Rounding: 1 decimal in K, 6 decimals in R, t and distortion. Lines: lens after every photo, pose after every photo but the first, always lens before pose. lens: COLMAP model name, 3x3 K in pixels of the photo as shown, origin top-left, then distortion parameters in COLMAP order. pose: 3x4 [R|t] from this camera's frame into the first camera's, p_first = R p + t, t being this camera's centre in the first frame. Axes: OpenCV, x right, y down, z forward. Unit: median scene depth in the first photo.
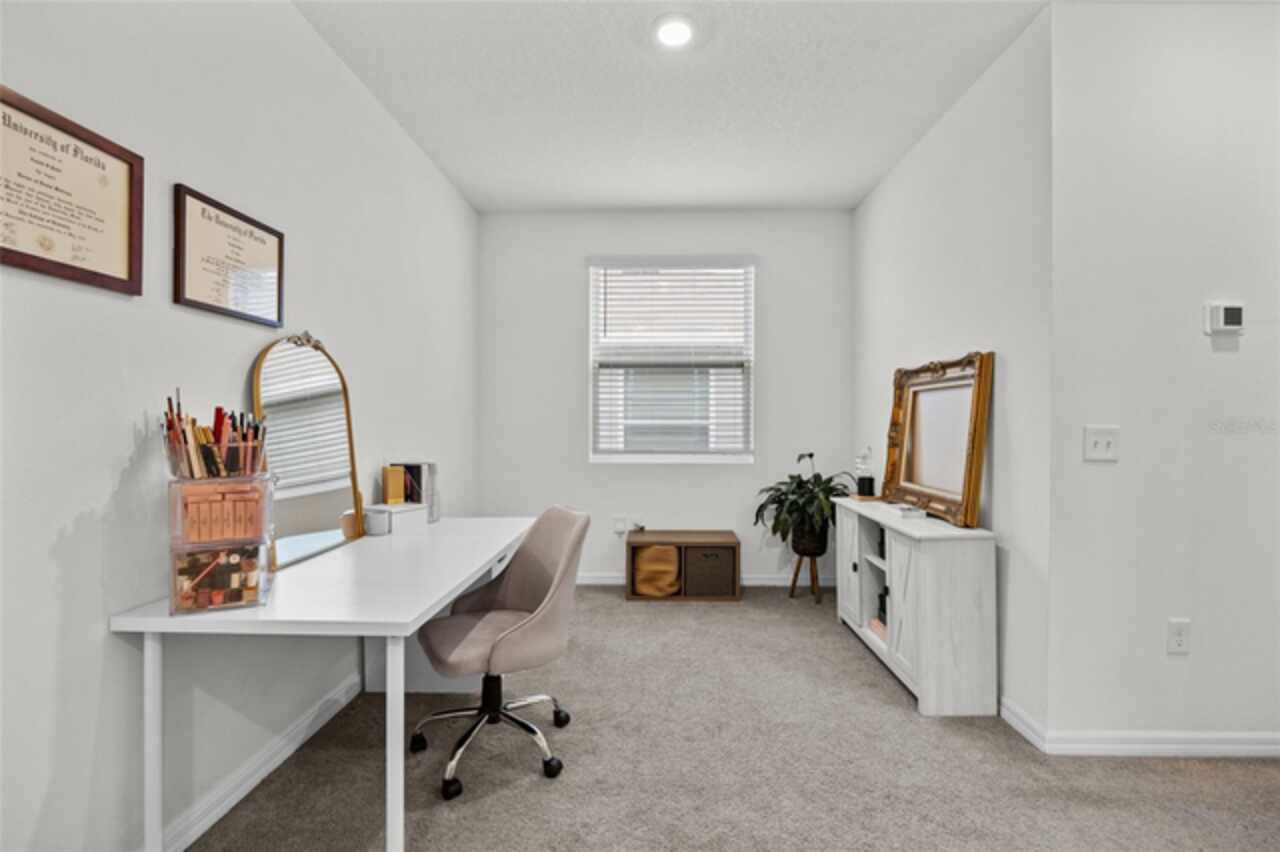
lens RADIAL K [[574.8, 0, 641.3], [0, 574.8, 420.8], [0, 0, 1]] dist [-0.002083, -0.000090]
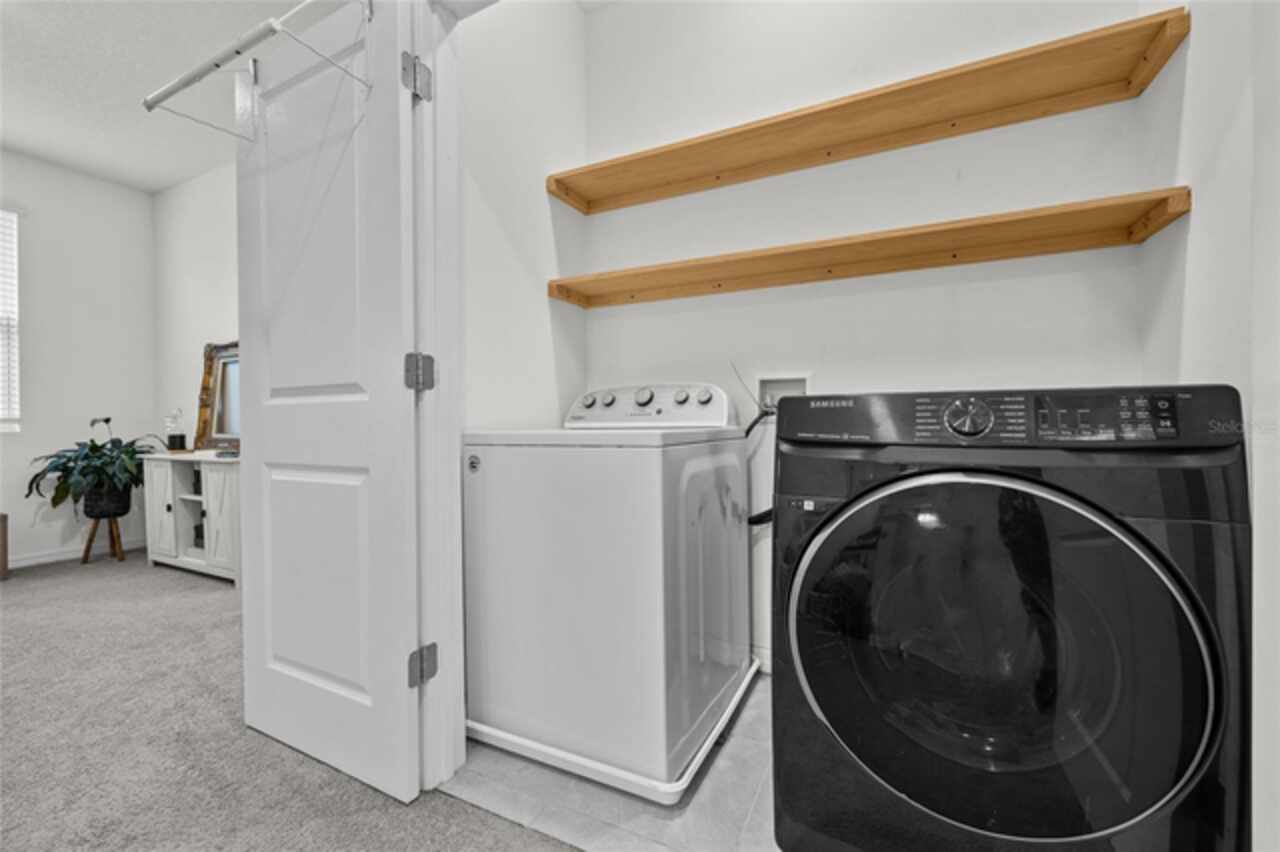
lens RADIAL K [[518.1, 0, 635.0], [0, 518.1, 426.1], [0, 0, 1]] dist [-0.000965, -0.000197]
pose [[0.427579, -0.018546, 0.903788, -0.148258], [0.006382, 0.999827, 0.017498, 0.064581], [-0.903955, -0.001714, 0.427624, -0.266967]]
